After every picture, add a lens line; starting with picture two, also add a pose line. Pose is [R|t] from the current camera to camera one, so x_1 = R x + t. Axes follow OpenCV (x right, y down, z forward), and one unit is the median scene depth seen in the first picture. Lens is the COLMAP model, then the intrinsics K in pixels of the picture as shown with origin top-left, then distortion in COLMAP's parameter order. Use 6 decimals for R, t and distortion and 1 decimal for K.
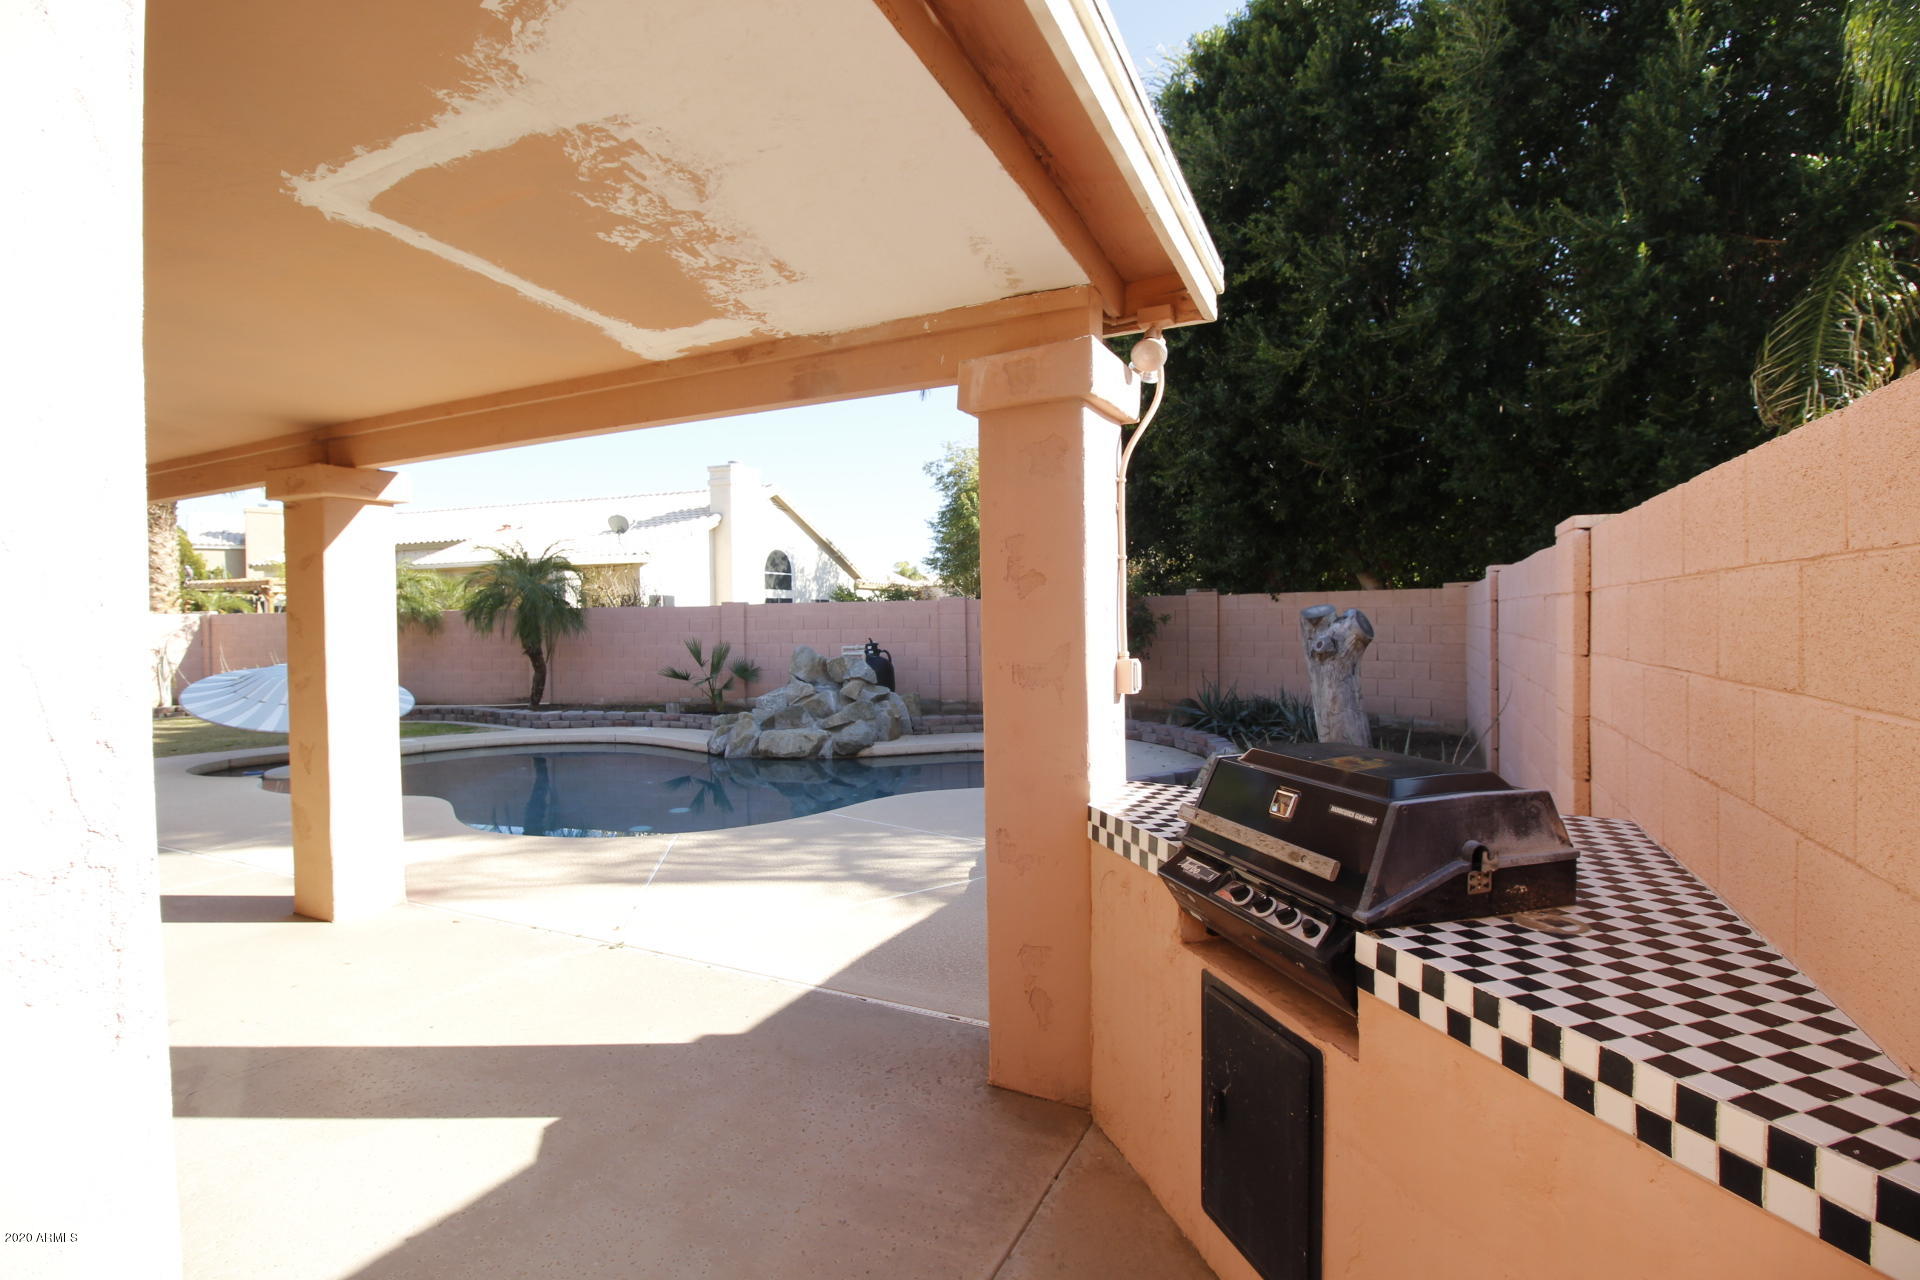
lens RADIAL K [[898.9, 0, 974.7], [0, 898.9, 636.9], [0, 0, 1]] dist [-0.004953, -0.008403]
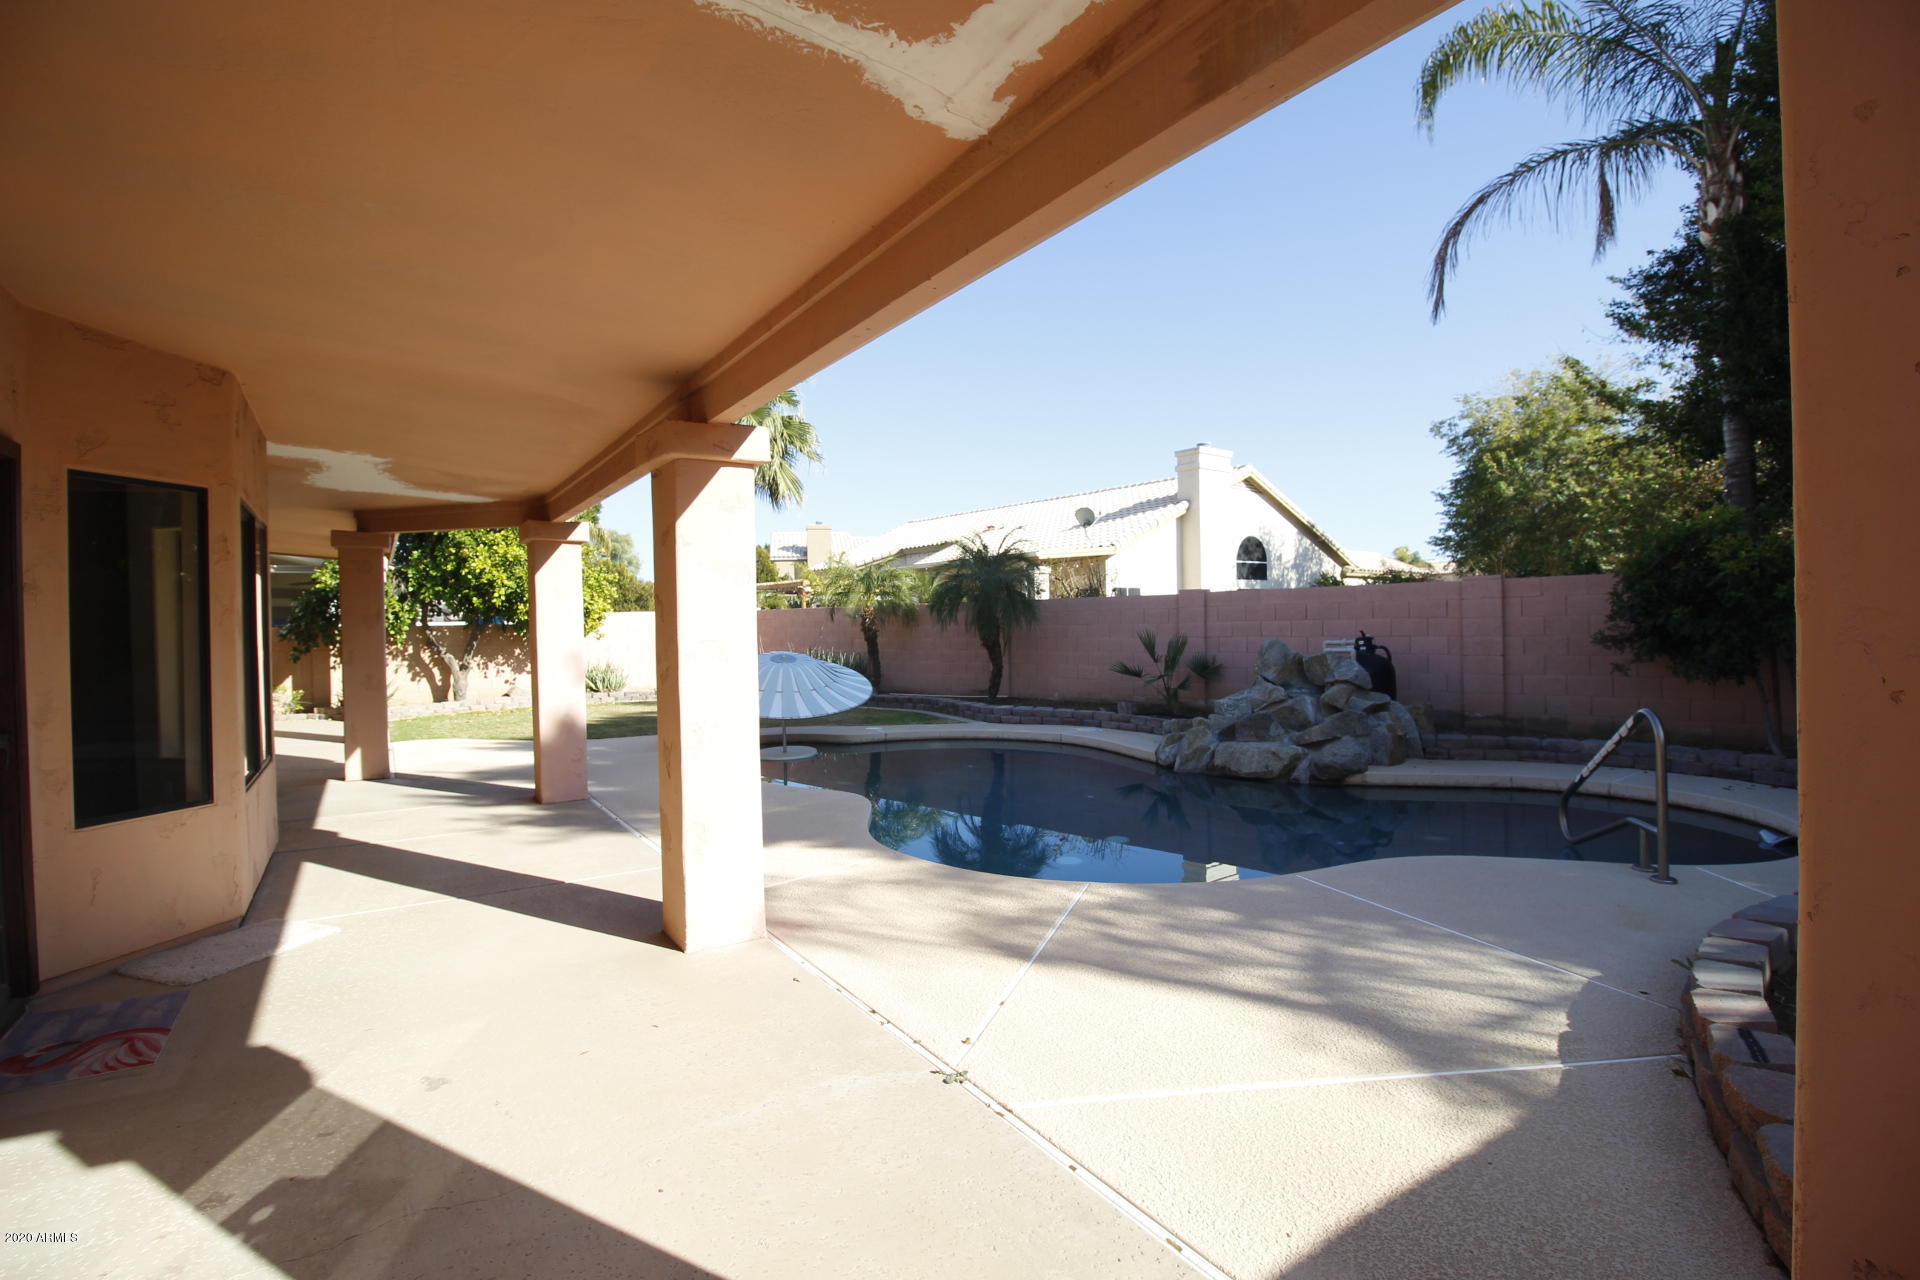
lens RADIAL K [[898.9, 0, 953.8], [0, 898.9, 634.9], [0, 0, 1]] dist [-0.004953, -0.008403]
pose [[0.857407, 0.003757, -0.514625, -0.017055], [-0.002382, 0.999992, 0.003333, 0.003285], [0.514634, -0.001632, 0.857409, 0.131824]]
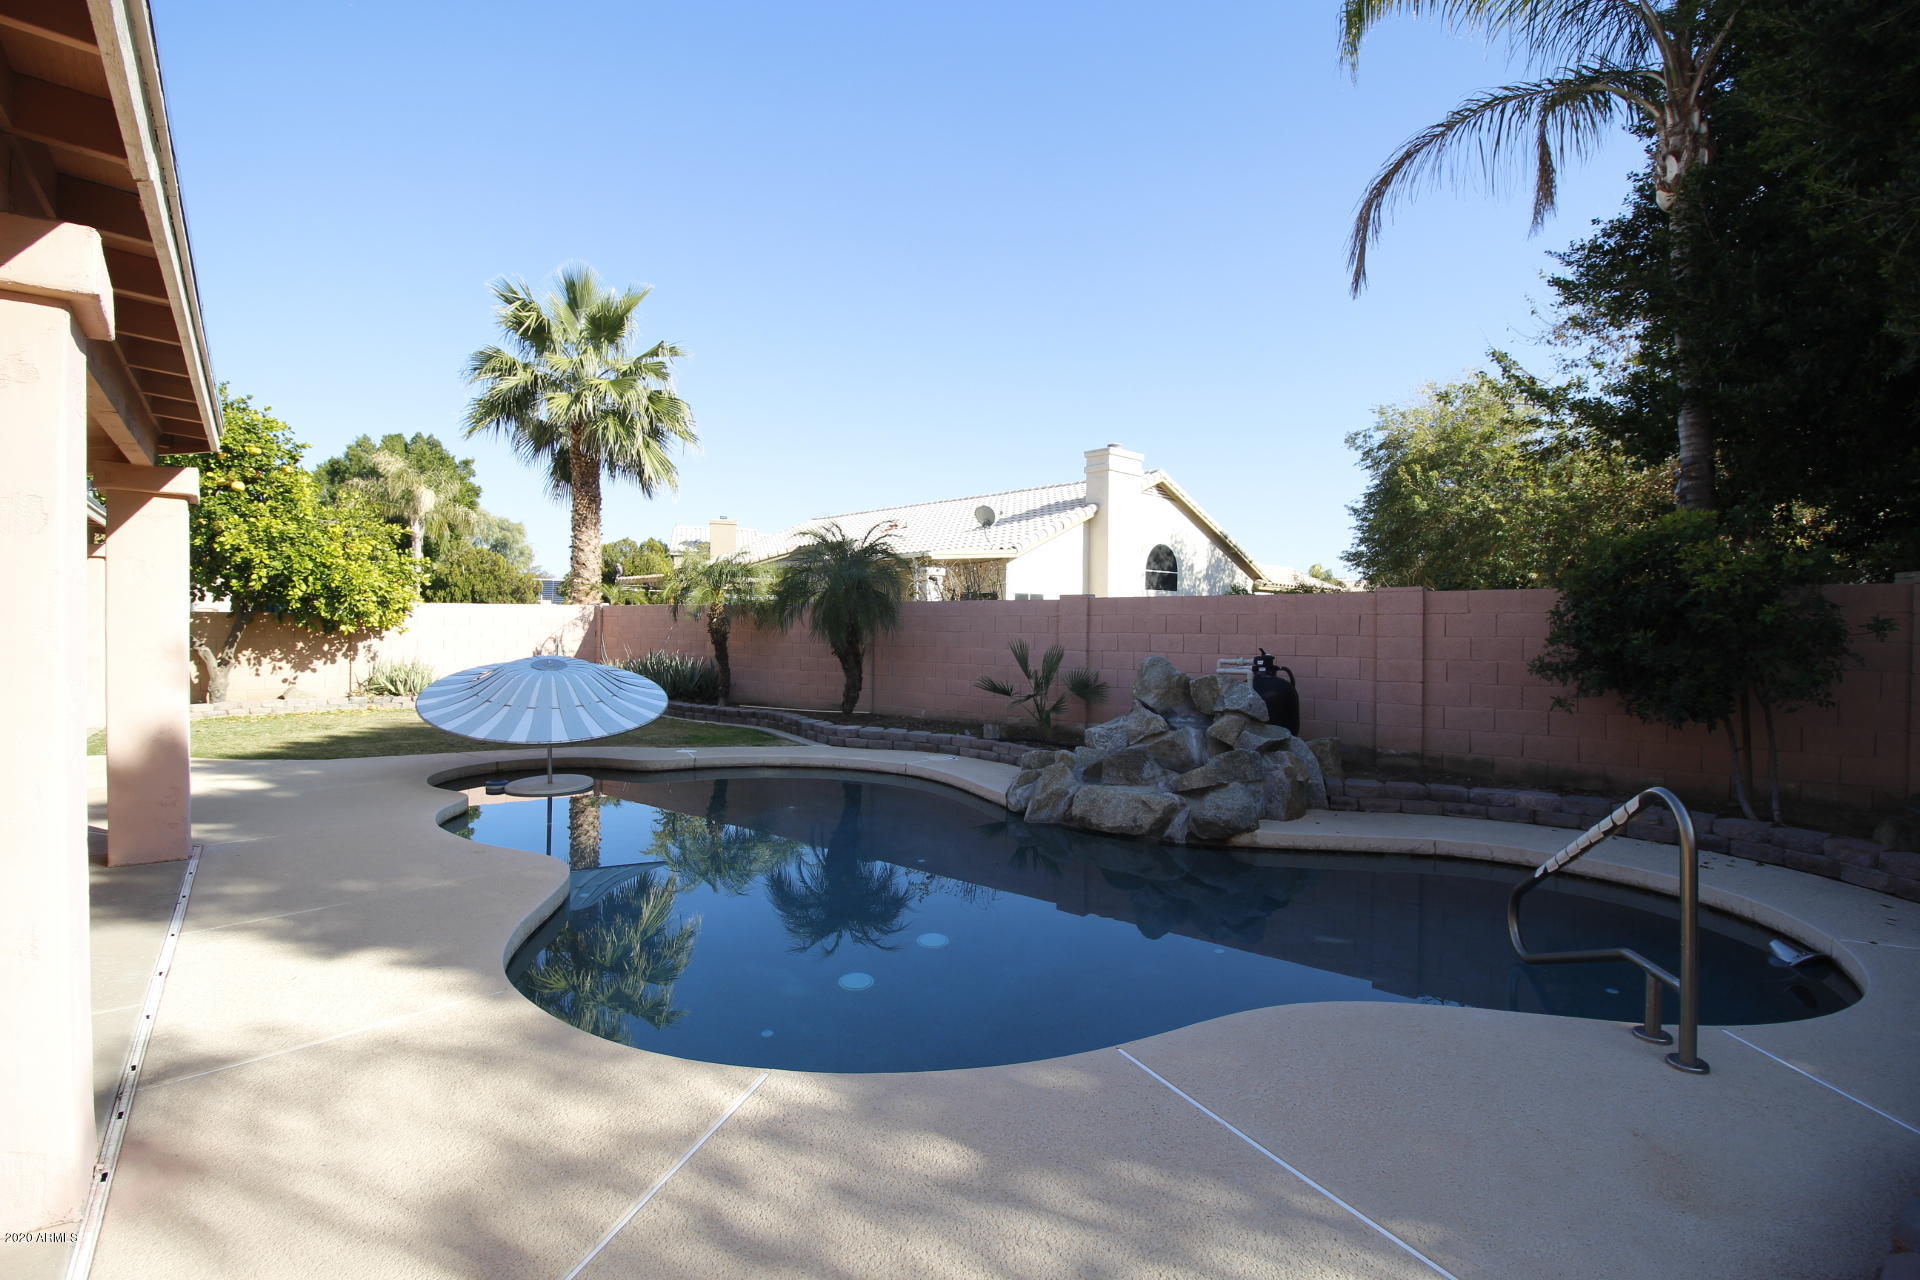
lens RADIAL K [[898.9, 0, 952.9], [0, 898.9, 634.8], [0, 0, 1]] dist [-0.004953, -0.008403]
pose [[0.895758, 0.024933, -0.443842, -0.025194], [-0.029703, 0.999552, -0.003797, 0.000655], [0.443548, 0.016585, 0.896097, 0.289711]]
